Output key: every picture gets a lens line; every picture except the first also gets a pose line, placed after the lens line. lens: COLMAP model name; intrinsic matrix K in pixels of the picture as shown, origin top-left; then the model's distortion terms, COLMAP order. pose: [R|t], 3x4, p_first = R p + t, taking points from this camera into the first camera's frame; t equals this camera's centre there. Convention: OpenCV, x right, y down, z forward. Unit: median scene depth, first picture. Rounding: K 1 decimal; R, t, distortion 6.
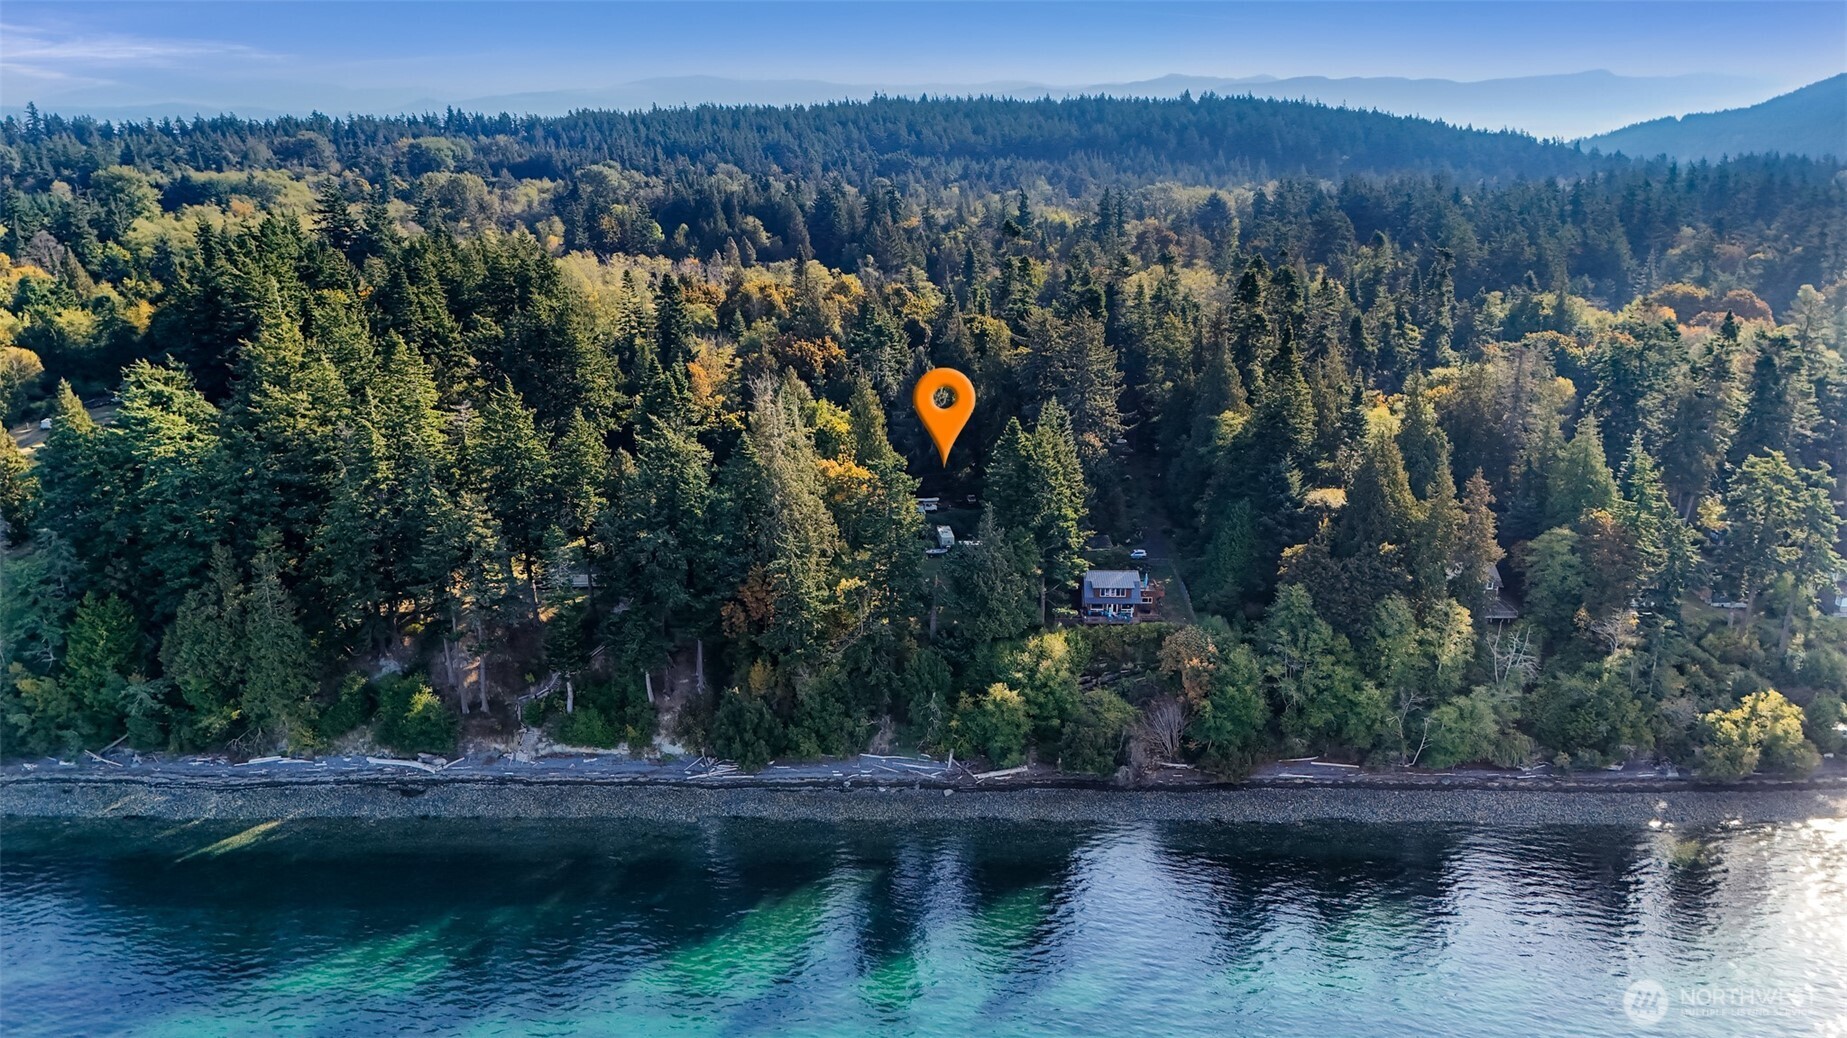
lens RADIAL K [[1395.1, 0, 937.3], [0, 1395.1, 519.8], [0, 0, 1]] dist [0.058254, -0.025270]
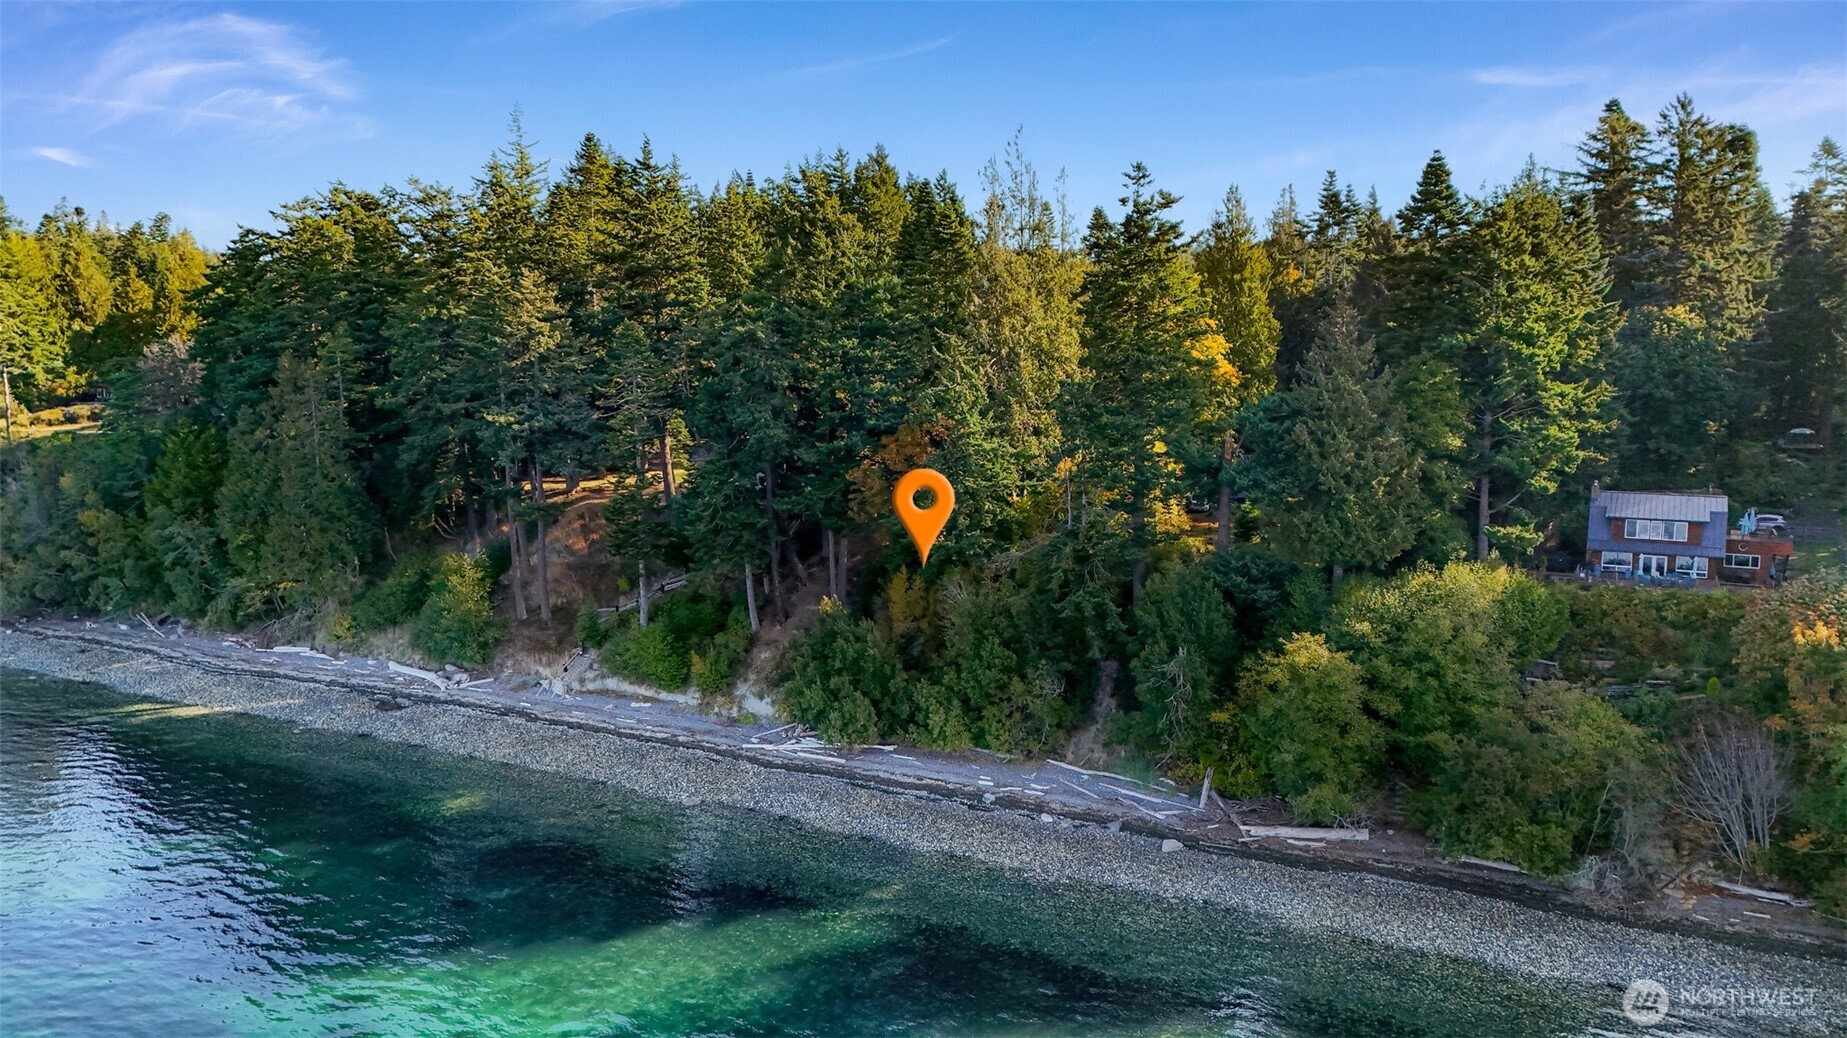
lens RADIAL K [[1395.1, 0, 906.3], [0, 1395.1, 508.0], [0, 0, 1]] dist [0.058254, -0.025270]
pose [[0.876832, 0.056804, -0.477430, 0.144902], [-0.125823, 0.985501, -0.113828, 0.143714], [0.464041, 0.159880, 0.871266, 0.514079]]
